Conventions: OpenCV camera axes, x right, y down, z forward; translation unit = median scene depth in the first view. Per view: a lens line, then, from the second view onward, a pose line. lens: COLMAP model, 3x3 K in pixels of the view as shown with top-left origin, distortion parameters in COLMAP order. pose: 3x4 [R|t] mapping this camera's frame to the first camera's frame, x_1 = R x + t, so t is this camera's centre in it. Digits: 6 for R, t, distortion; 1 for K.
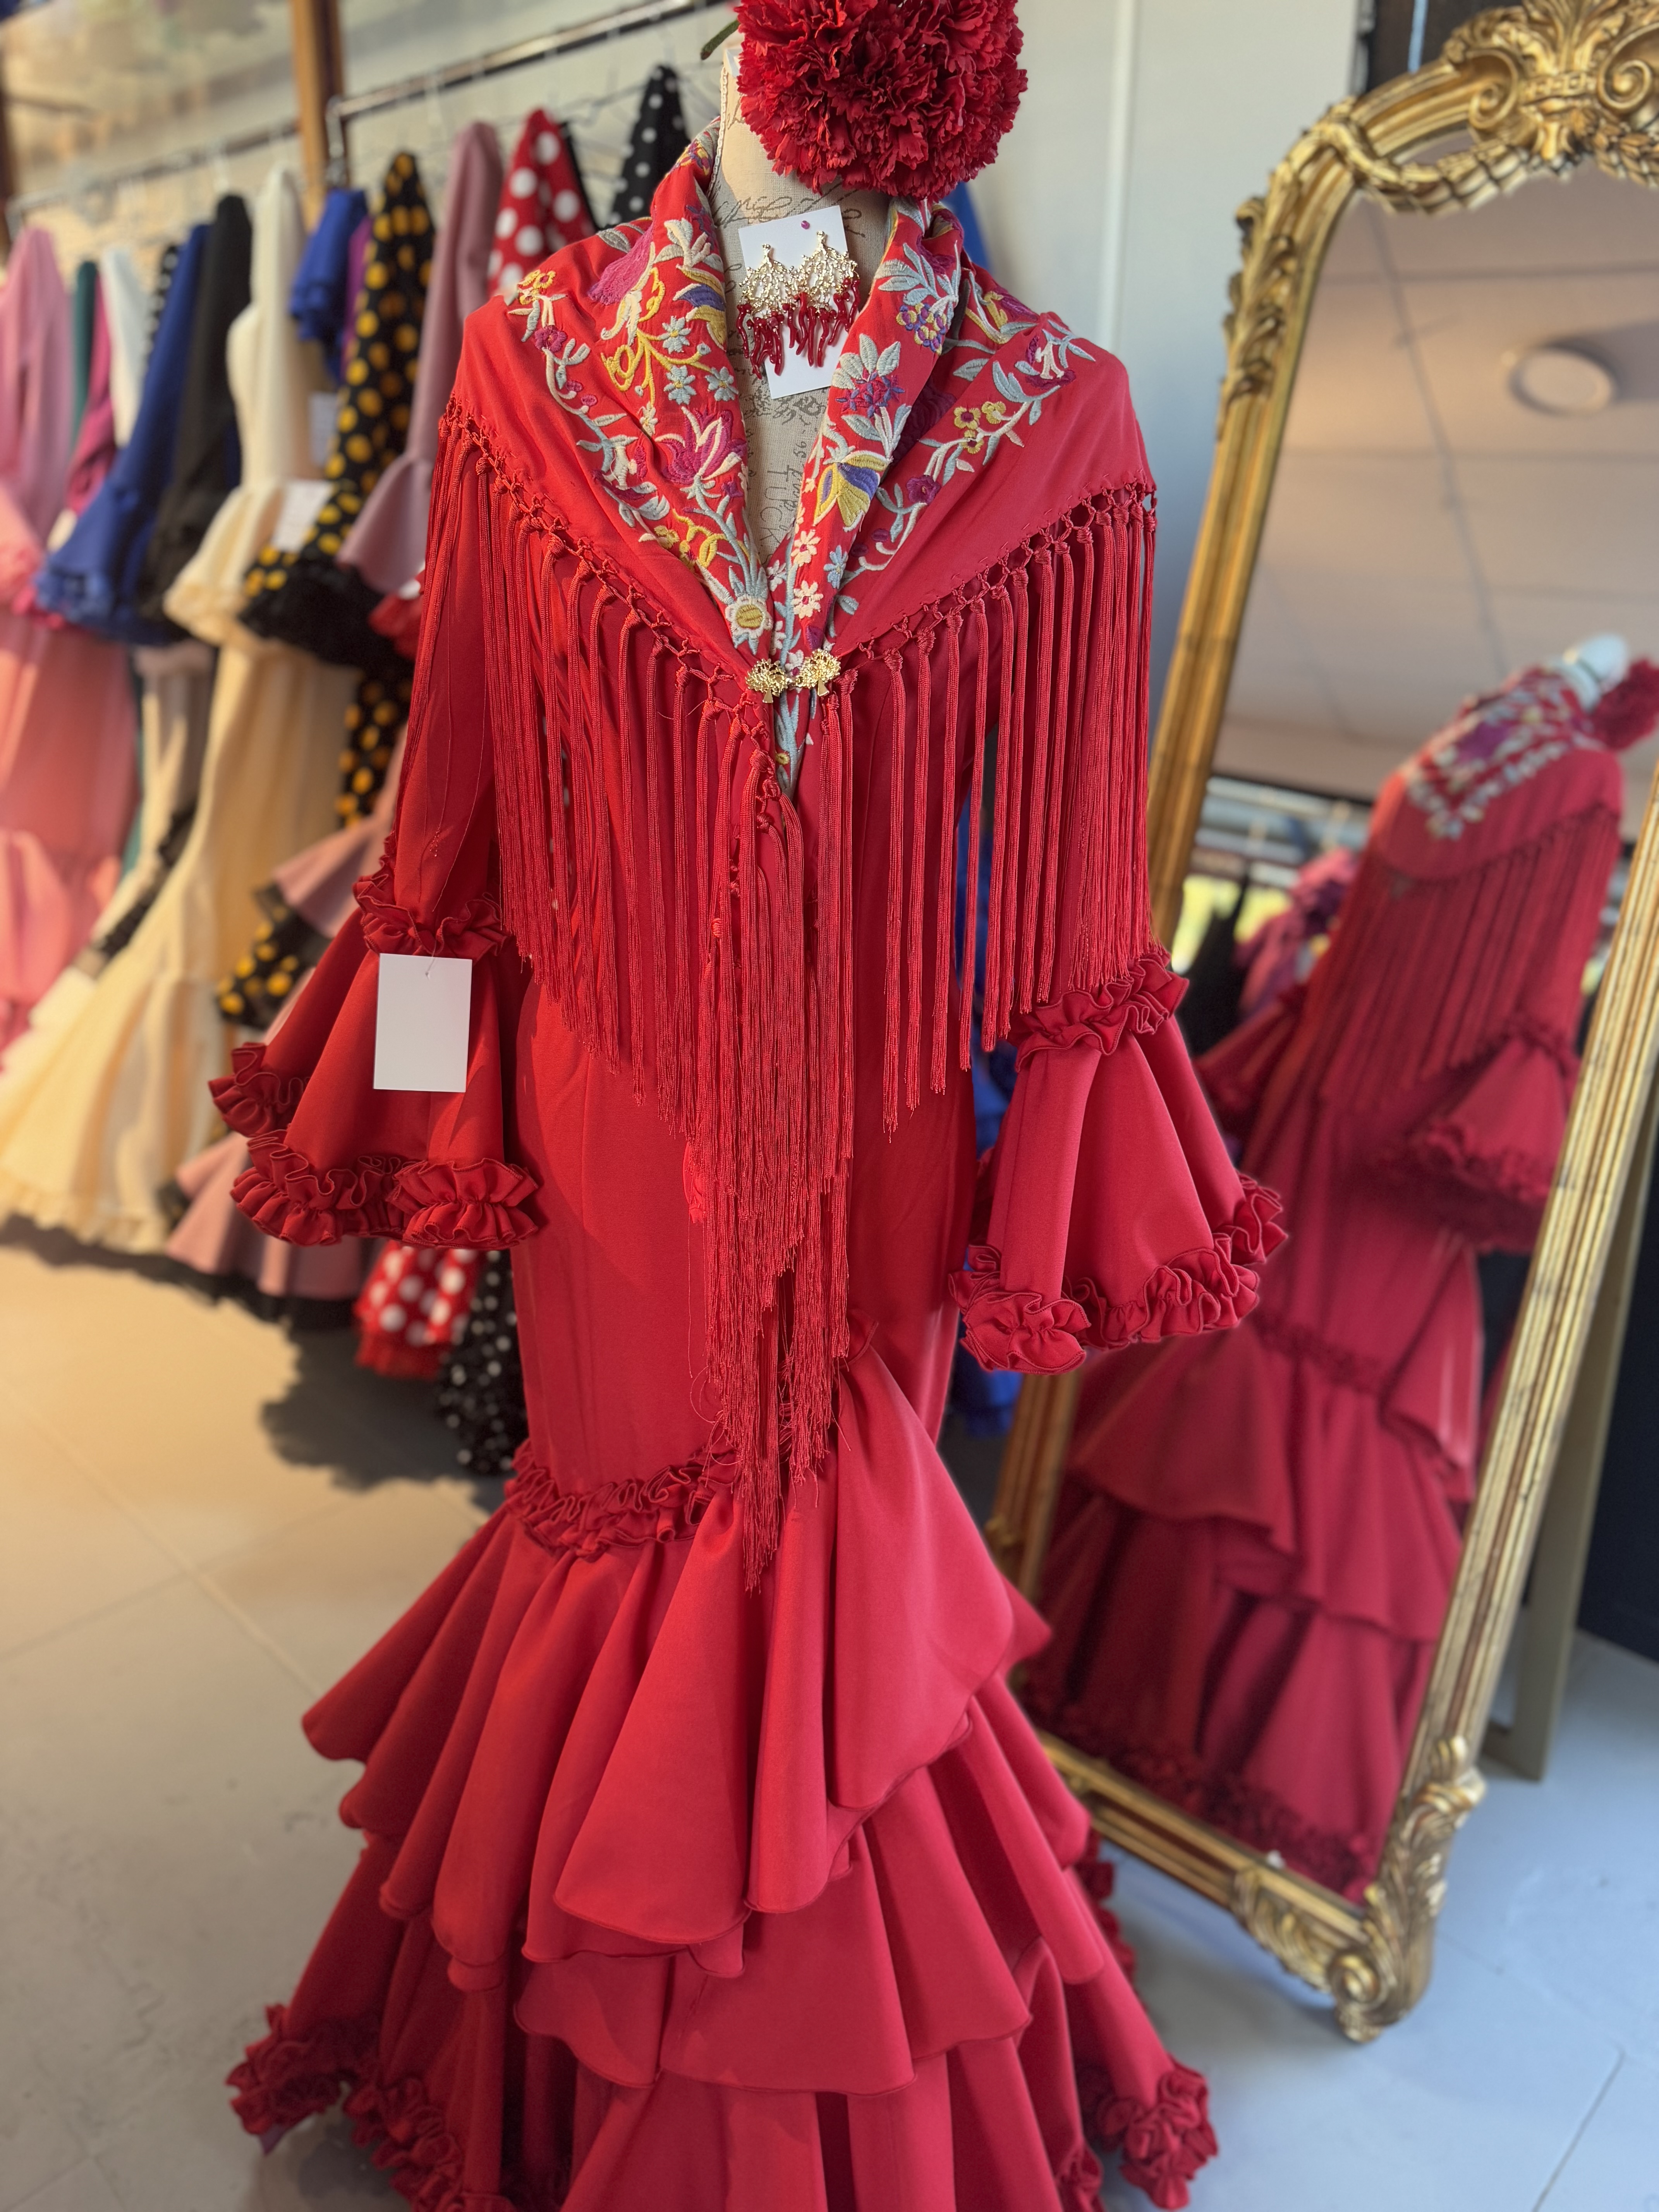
lens RADIAL K [[1625.0, 0, 829.5], [0, 1625.0, 1106.0], [0, 0, 1]] dist [-0.007016, -0.008304]
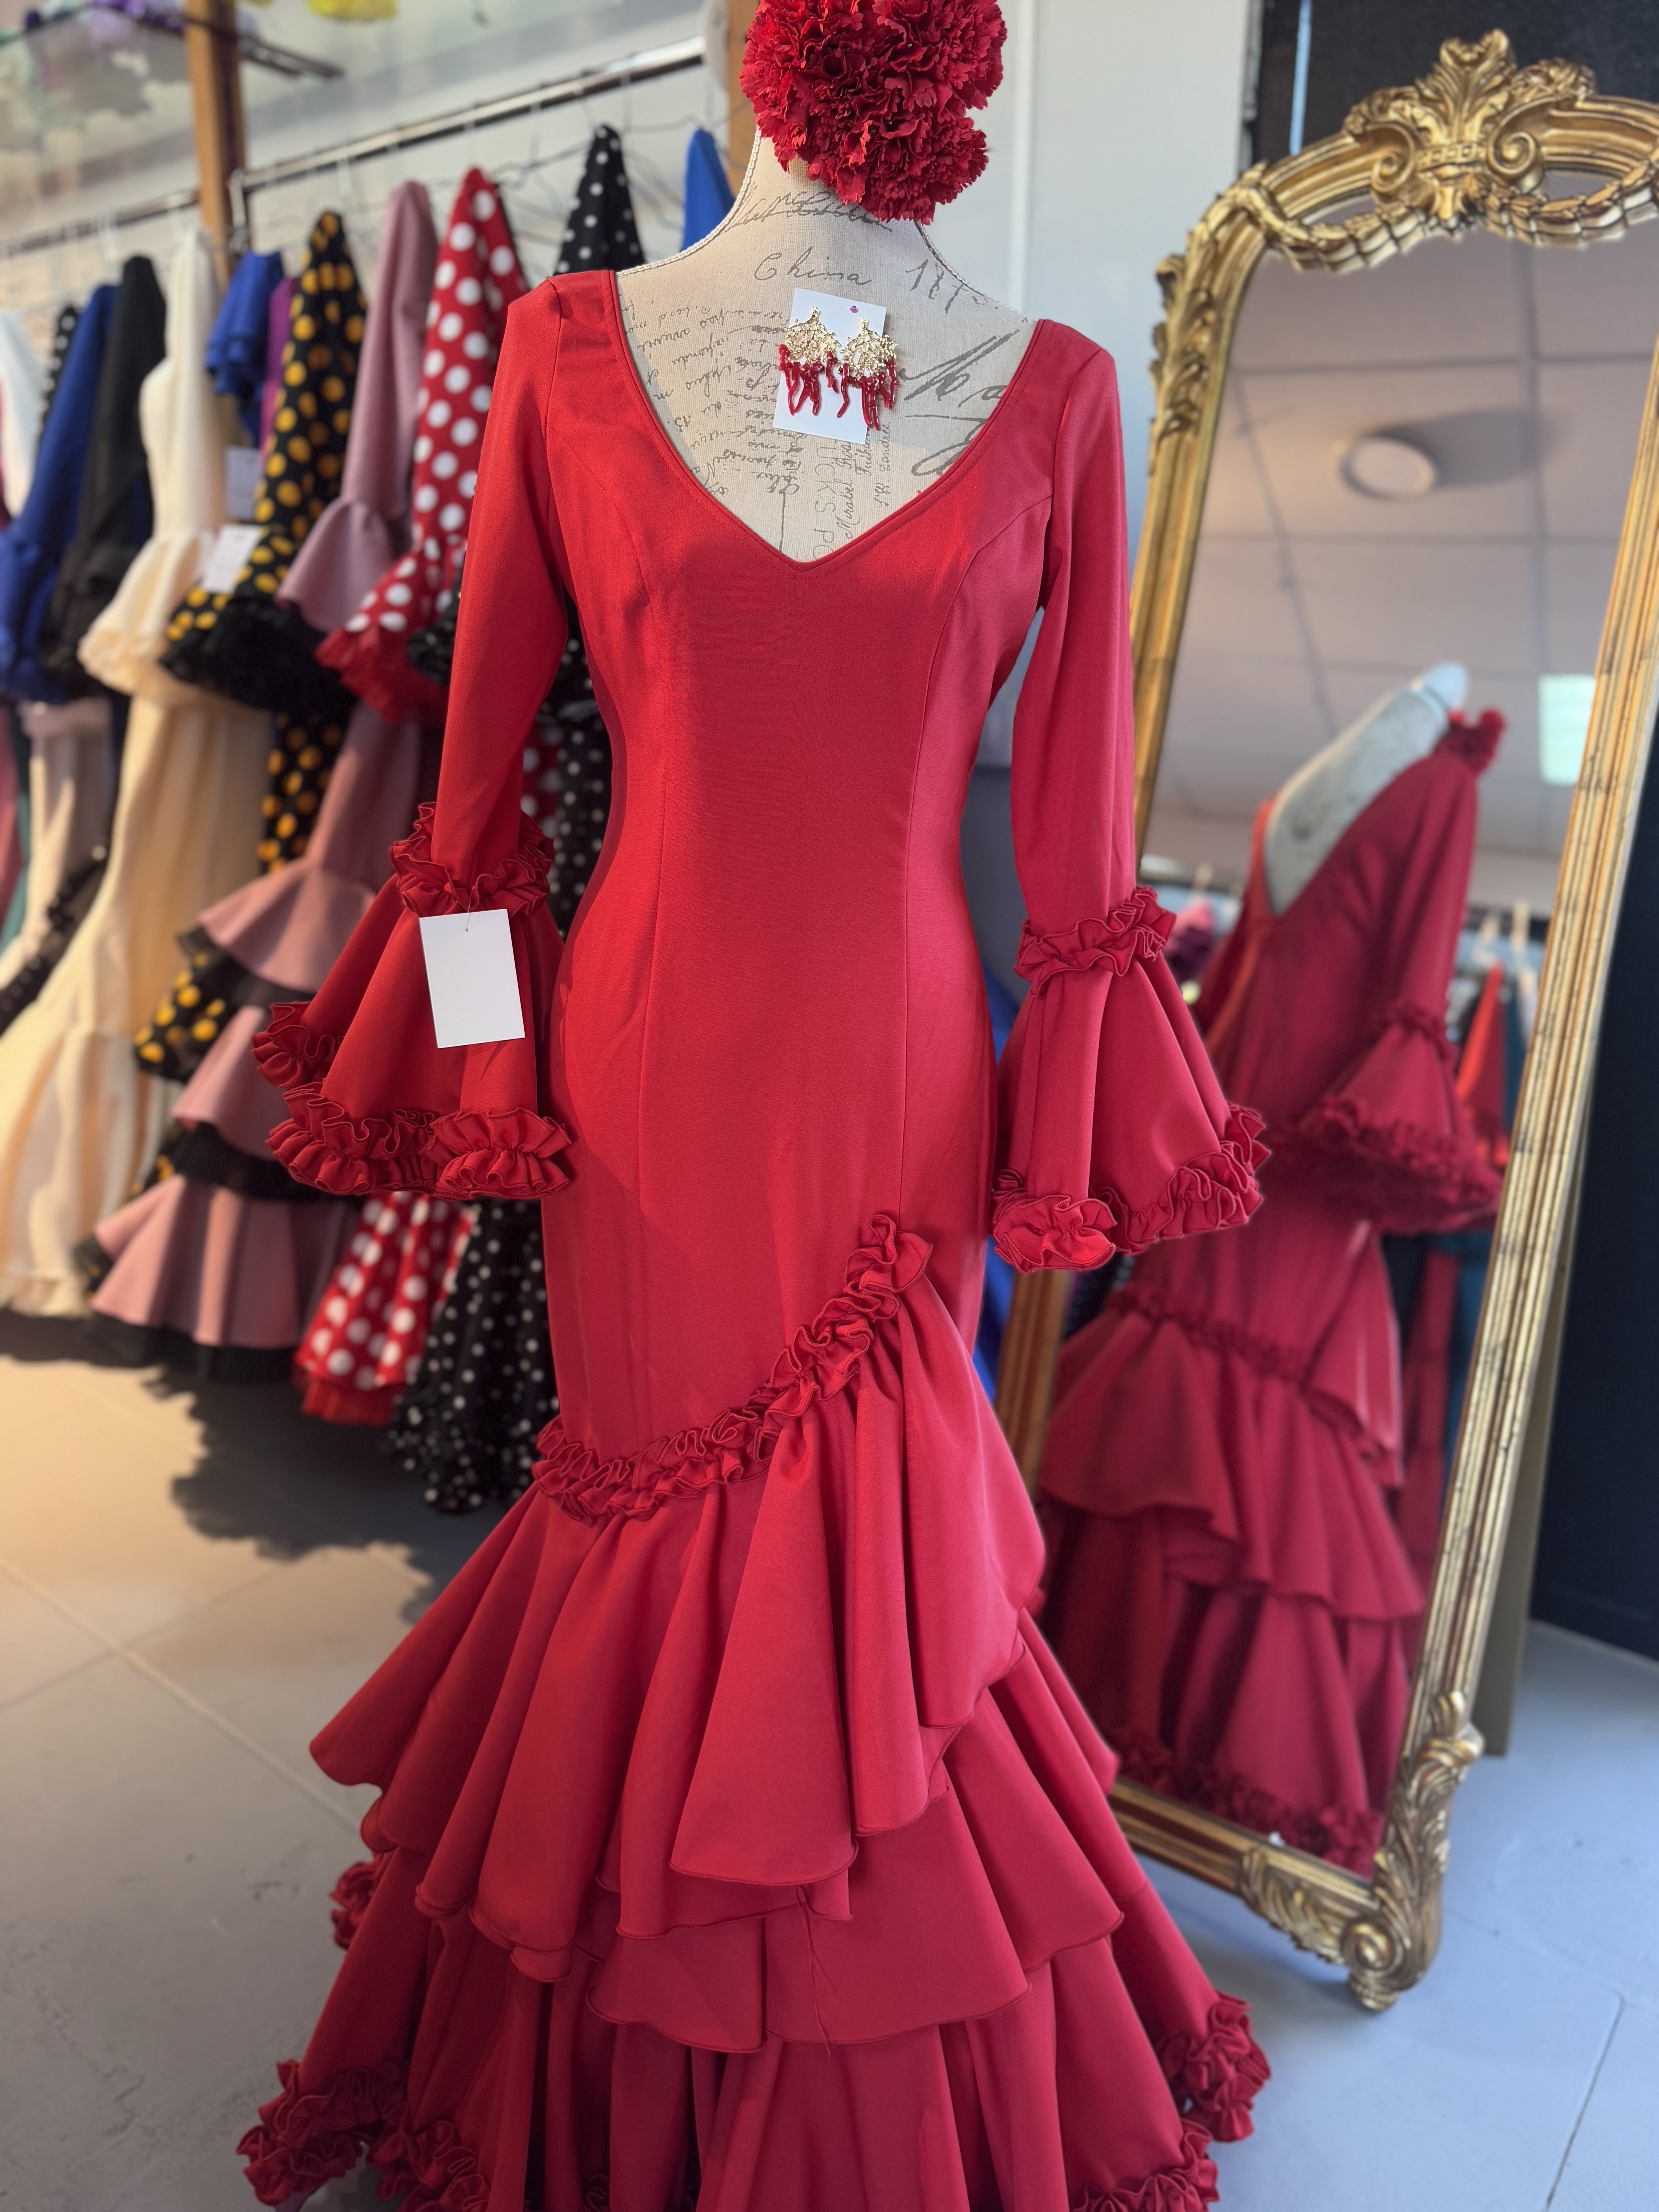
lens RADIAL K [[1645.0, 0, 771.6], [0, 1645.0, 1135.6], [0, 0, 1]] dist [-0.014187, -0.001899]
pose [[0.993966, -0.030976, 0.105221, -0.137046], [0.038262, 0.996955, -0.067943, 0.087851], [-0.102796, 0.071559, 0.992125, -0.012739]]
